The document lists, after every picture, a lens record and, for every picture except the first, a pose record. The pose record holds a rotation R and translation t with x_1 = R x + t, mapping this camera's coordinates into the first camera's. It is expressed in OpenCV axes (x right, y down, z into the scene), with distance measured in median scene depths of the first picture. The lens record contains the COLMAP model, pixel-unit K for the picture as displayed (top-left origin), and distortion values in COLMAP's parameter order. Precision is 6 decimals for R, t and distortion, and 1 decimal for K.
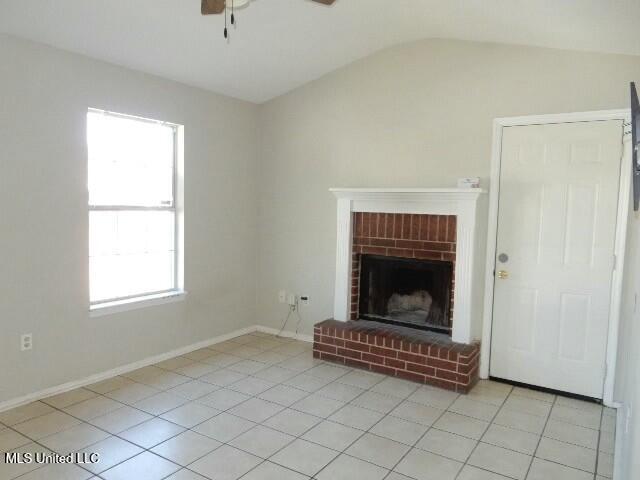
lens RADIAL K [[472.6, 0, 323.3], [0, 472.6, 243.3], [0, 0, 1]] dist [0.003672, 0.001956]
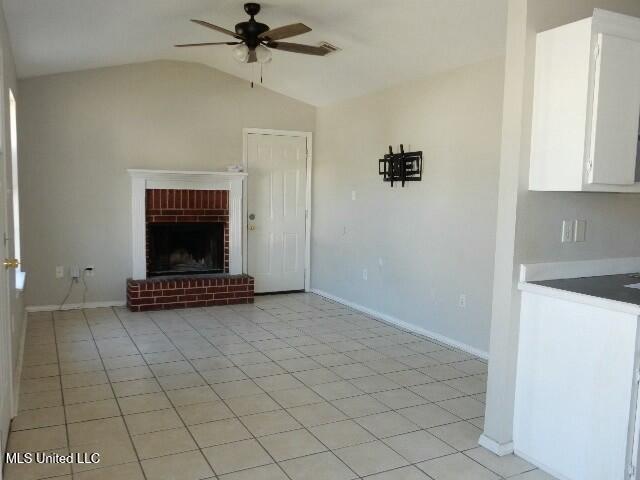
lens RADIAL K [[548.3, 0, 320.0], [0, 548.3, 240.0], [0, 0, 1]] dist [-0.012046, -0.008266]
pose [[0.506071, -0.092186, 0.857551, -0.995227], [0.064113, 0.995542, 0.069184, -0.003938], [-0.860105, 0.019968, 0.509725, -0.116781]]
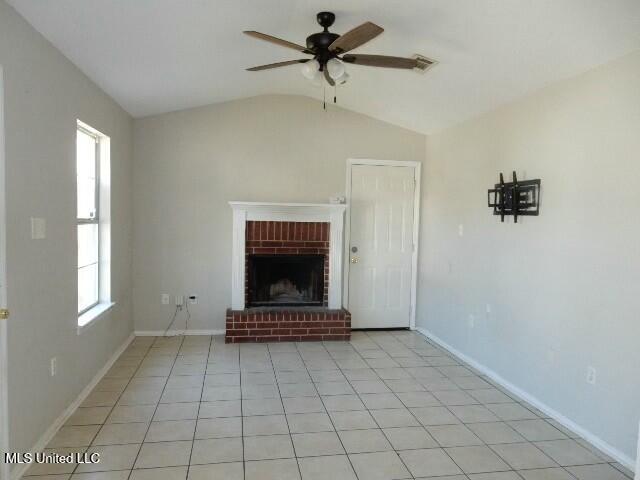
lens RADIAL K [[472.6, 0, 323.3], [0, 472.6, 243.3], [0, 0, 1]] dist [0.003672, 0.001956]
pose [[0.727725, -0.048283, 0.684167, -0.681441], [0.048893, 0.998633, 0.018469, -0.021327], [-0.684124, 0.020010, 0.729091, -0.045700]]
